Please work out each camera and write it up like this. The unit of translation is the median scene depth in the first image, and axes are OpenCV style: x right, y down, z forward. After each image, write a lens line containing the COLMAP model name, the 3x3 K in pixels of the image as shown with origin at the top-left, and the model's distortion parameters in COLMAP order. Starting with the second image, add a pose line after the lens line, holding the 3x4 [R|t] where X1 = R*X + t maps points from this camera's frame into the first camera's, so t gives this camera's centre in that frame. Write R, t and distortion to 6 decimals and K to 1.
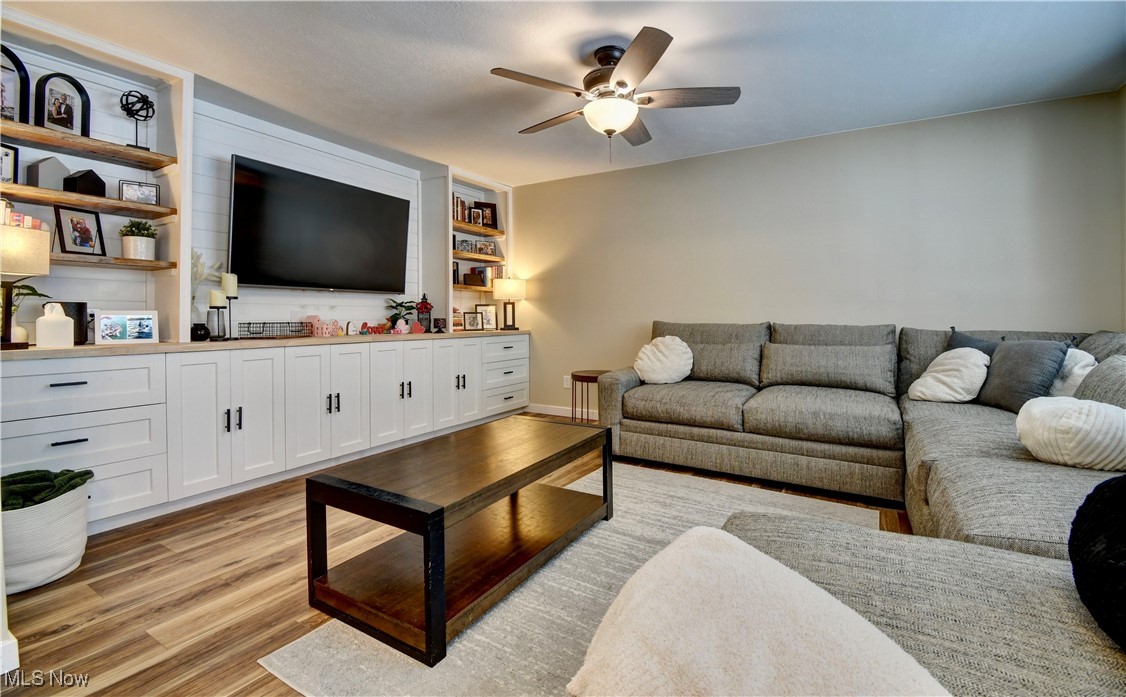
lens RADIAL K [[492.6, 0, 555.8], [0, 492.6, 320.3], [0, 0, 1]] dist [-0.001571, -0.006274]
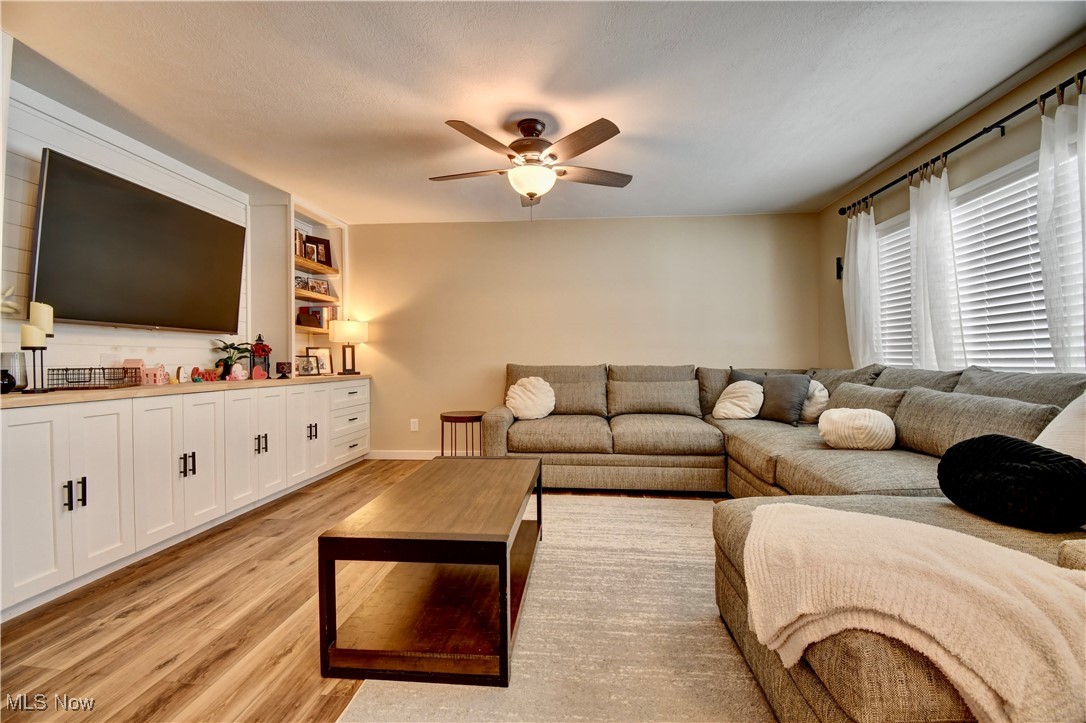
lens RADIAL K [[474.8, 0, 545.9], [0, 474.8, 362.5], [0, 0, 1]] dist [-0.018491, -0.005528]
pose [[0.893458, -0.004428, 0.449125, -0.282718], [0.005552, 0.999984, -0.001185, 0.000361], [-0.449113, 0.003552, 0.893468, 0.019772]]
